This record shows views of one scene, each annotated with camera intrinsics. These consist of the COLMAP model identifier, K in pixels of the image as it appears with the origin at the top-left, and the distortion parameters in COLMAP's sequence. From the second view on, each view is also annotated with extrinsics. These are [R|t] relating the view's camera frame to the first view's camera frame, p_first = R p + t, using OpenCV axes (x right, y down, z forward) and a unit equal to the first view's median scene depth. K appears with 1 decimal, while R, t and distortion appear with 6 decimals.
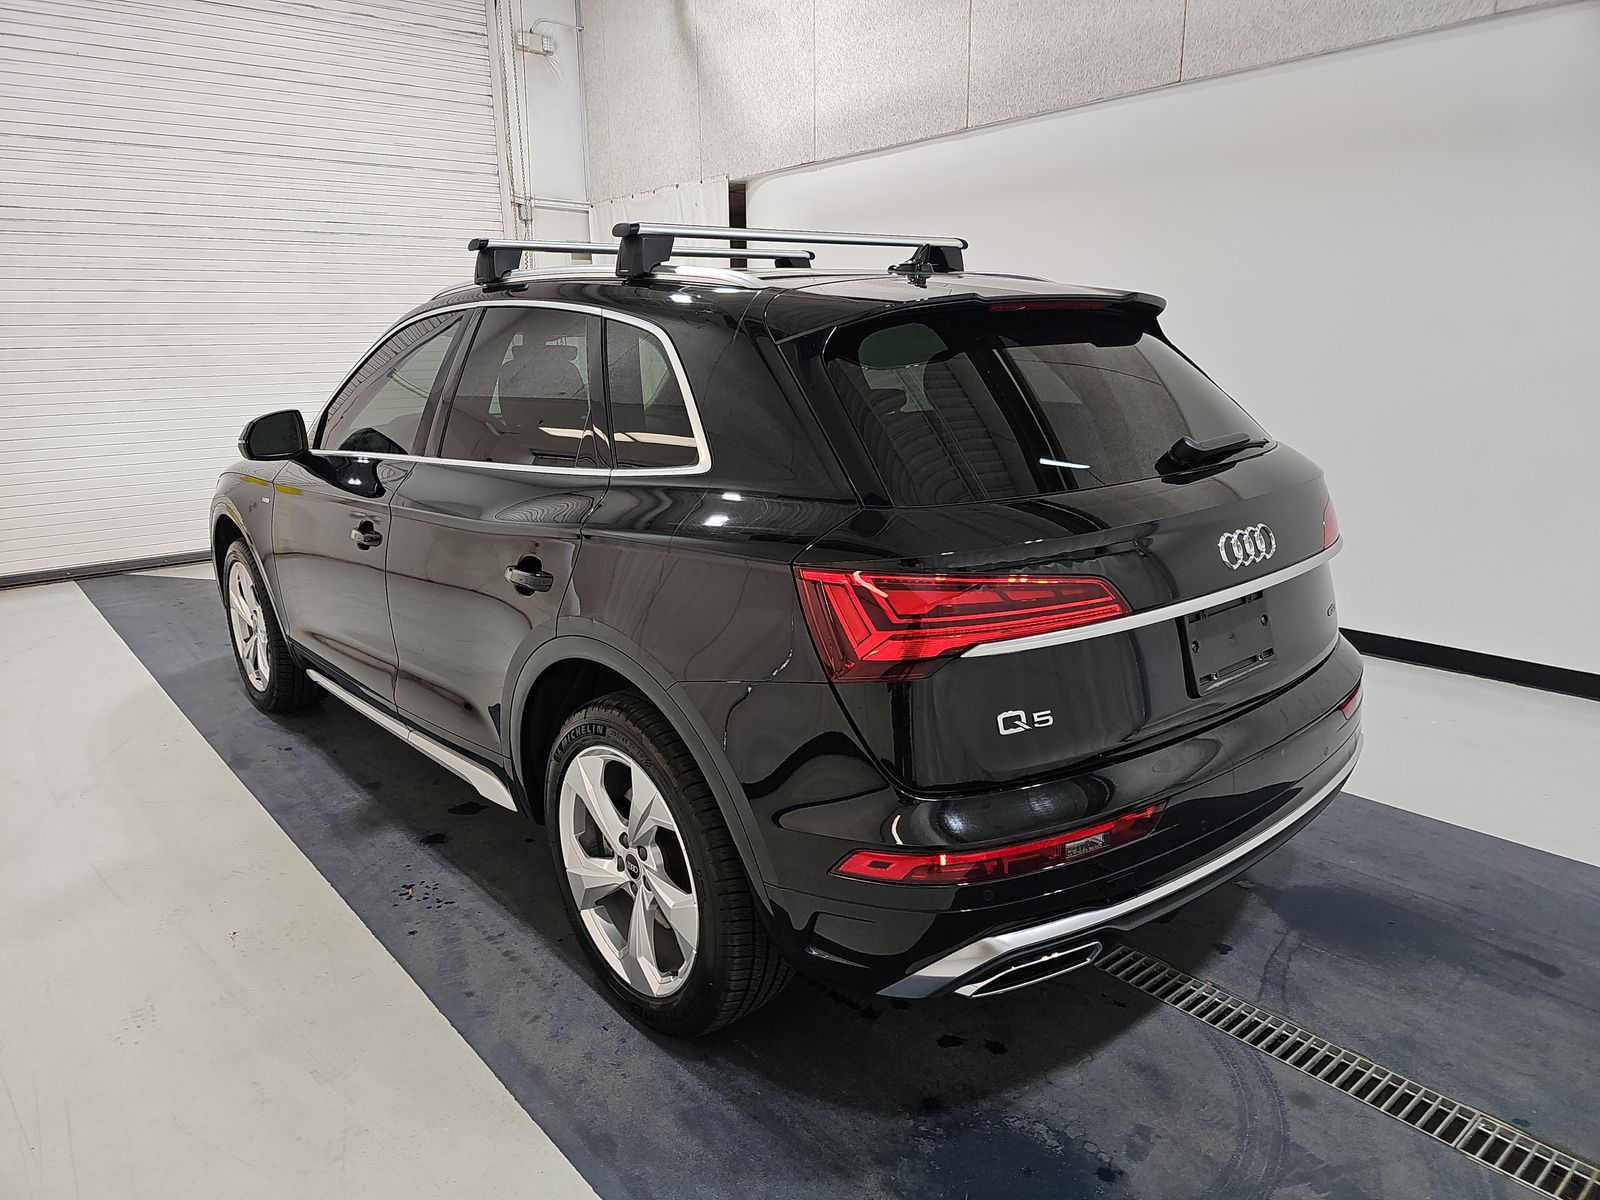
lens RADIAL K [[1068.8, 0, 777.6], [0, 1068.8, 610.4], [0, 0, 1]] dist [0.045644, -0.036830]
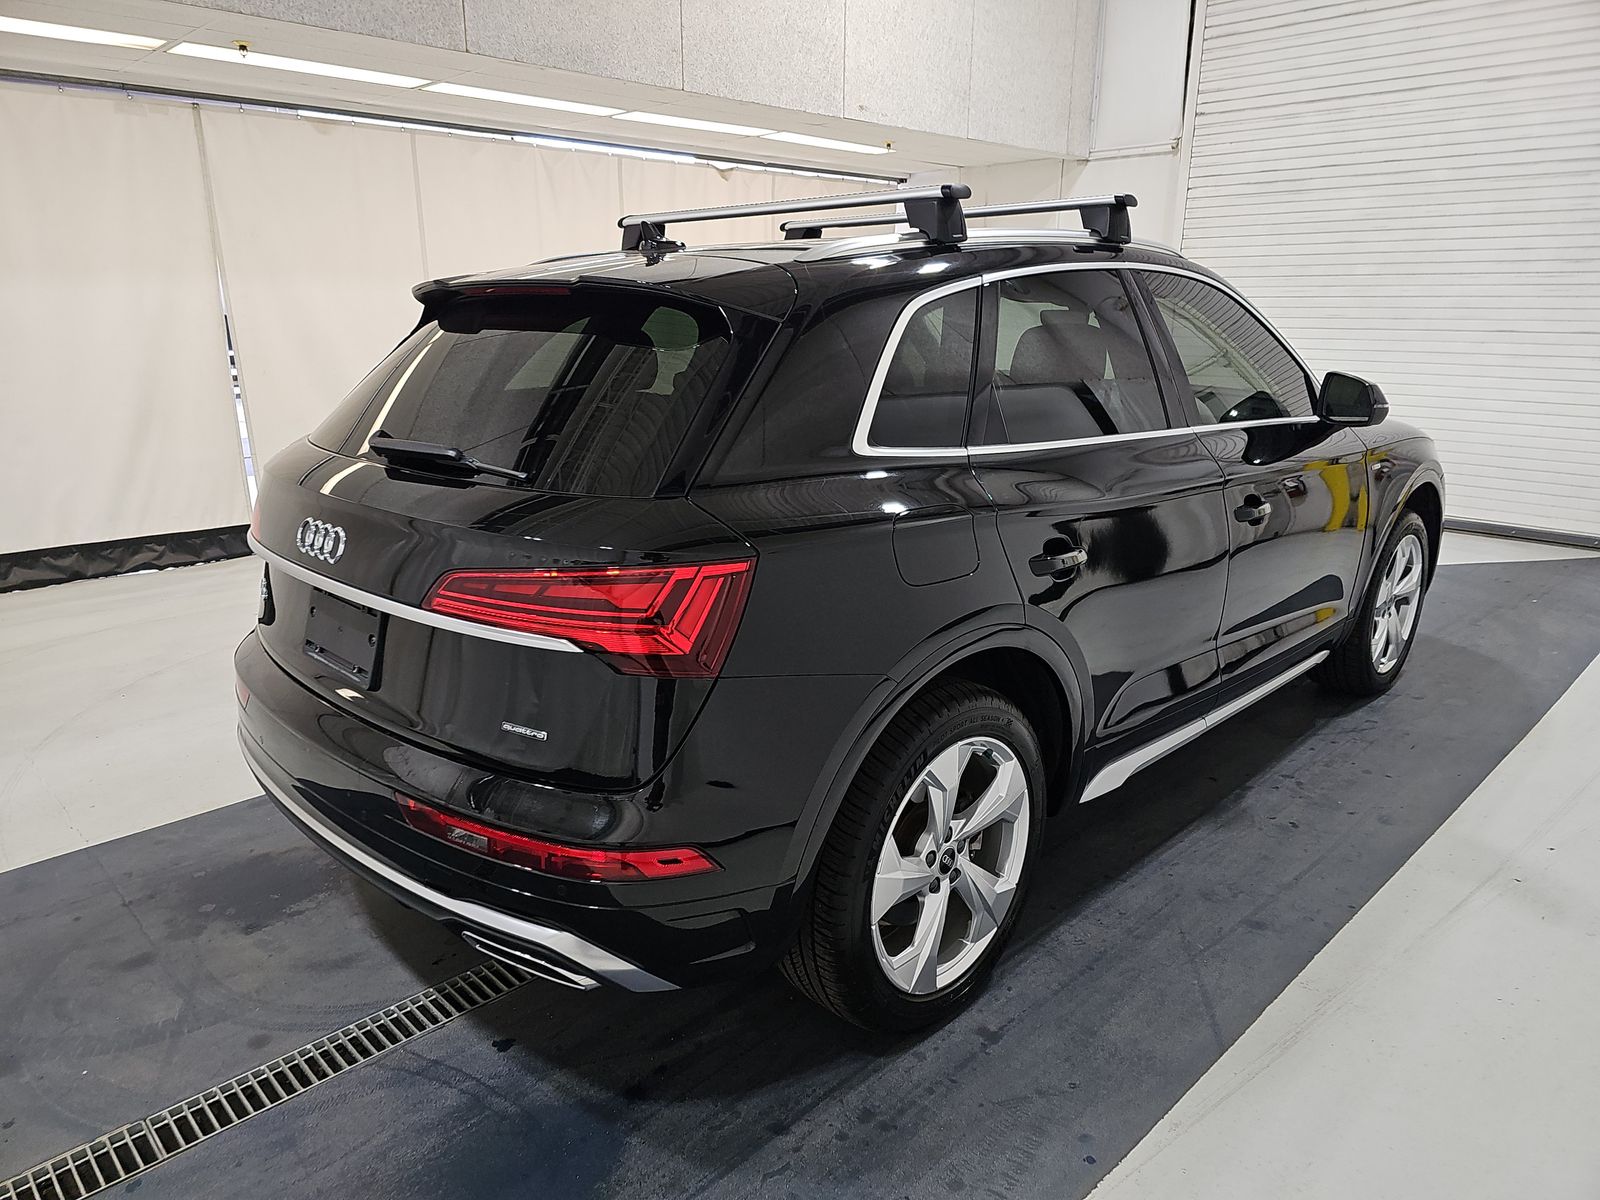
lens RADIAL K [[1068.8, 0, 771.0], [0, 1068.8, 629.2], [0, 0, 1]] dist [0.045644, -0.036830]
pose [[0.055680, 0.318255, -0.946369, 1.278469], [-0.248512, 0.922428, 0.295582, -0.341551], [0.967027, 0.218726, 0.130451, 1.149131]]
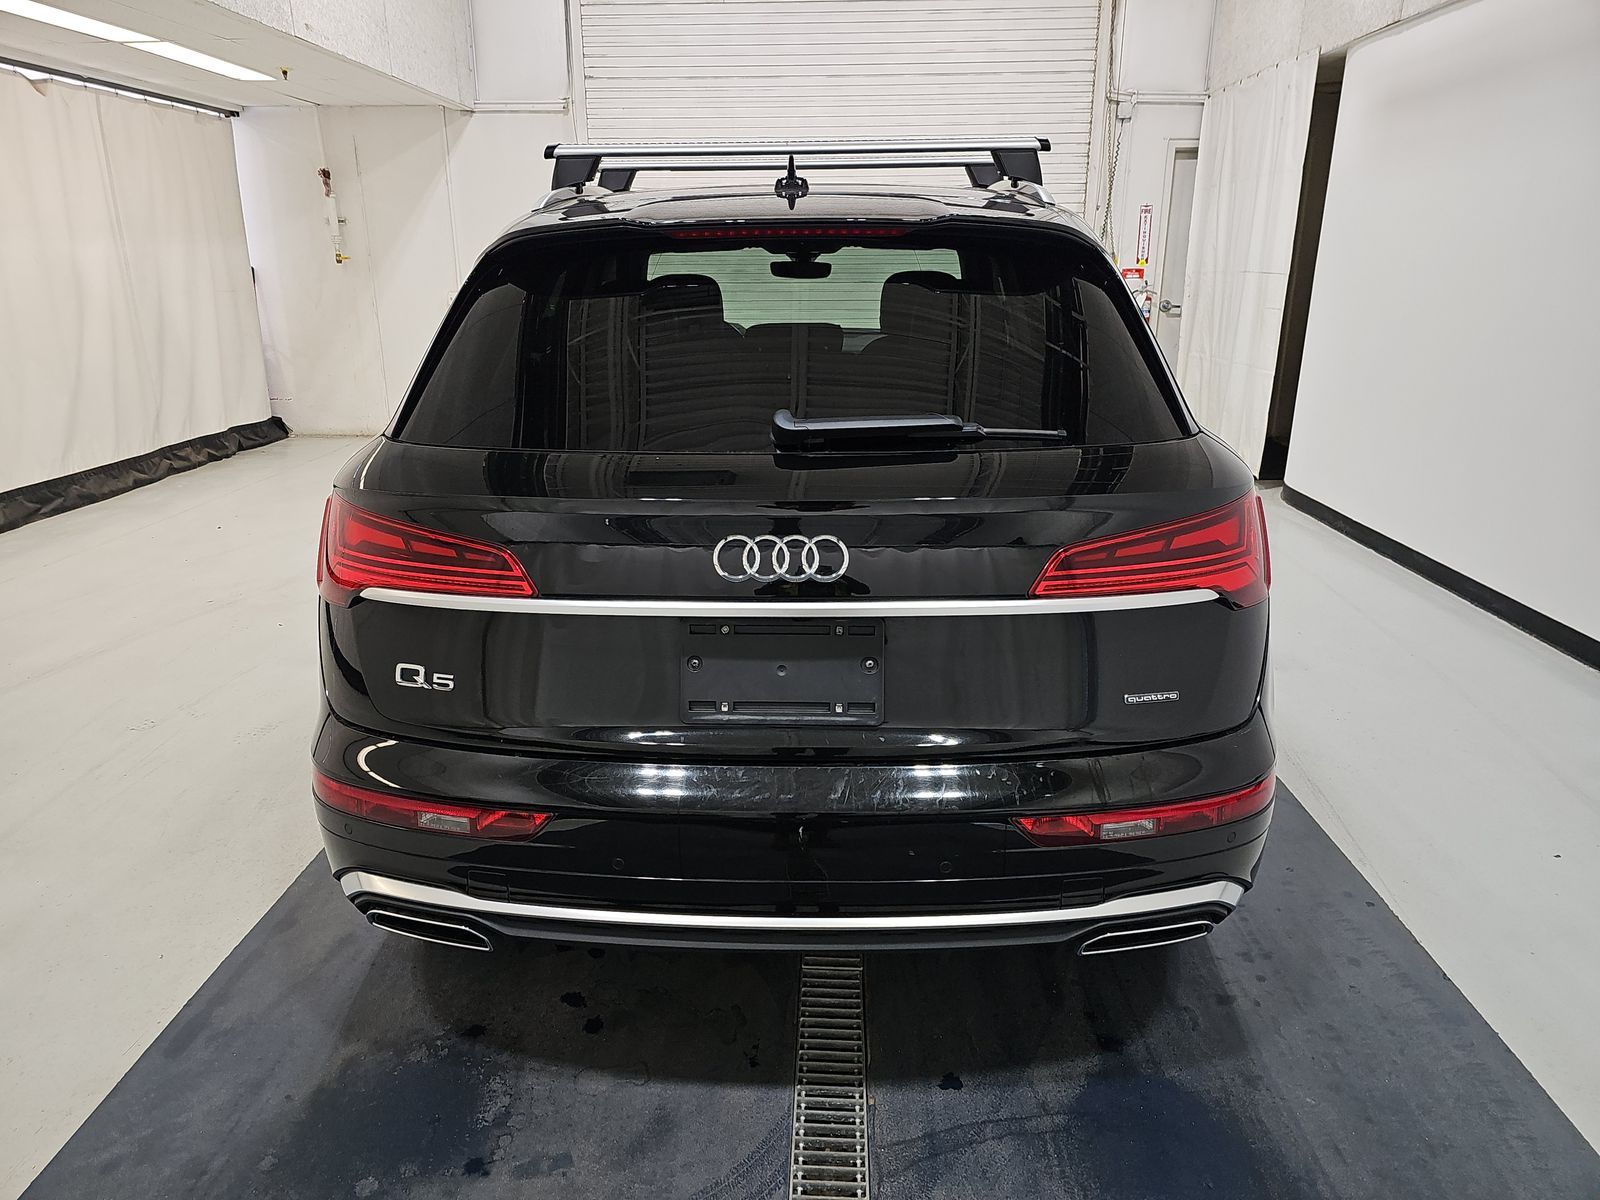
lens RADIAL K [[1068.8, 0, 777.4], [0, 1068.8, 609.2], [0, 0, 1]] dist [0.045644, -0.036830]
pose [[0.732493, 0.233294, -0.639553, 0.827963], [-0.181632, 0.972367, 0.146670, -0.120822], [0.656097, 0.008728, 0.754626, 0.374542]]
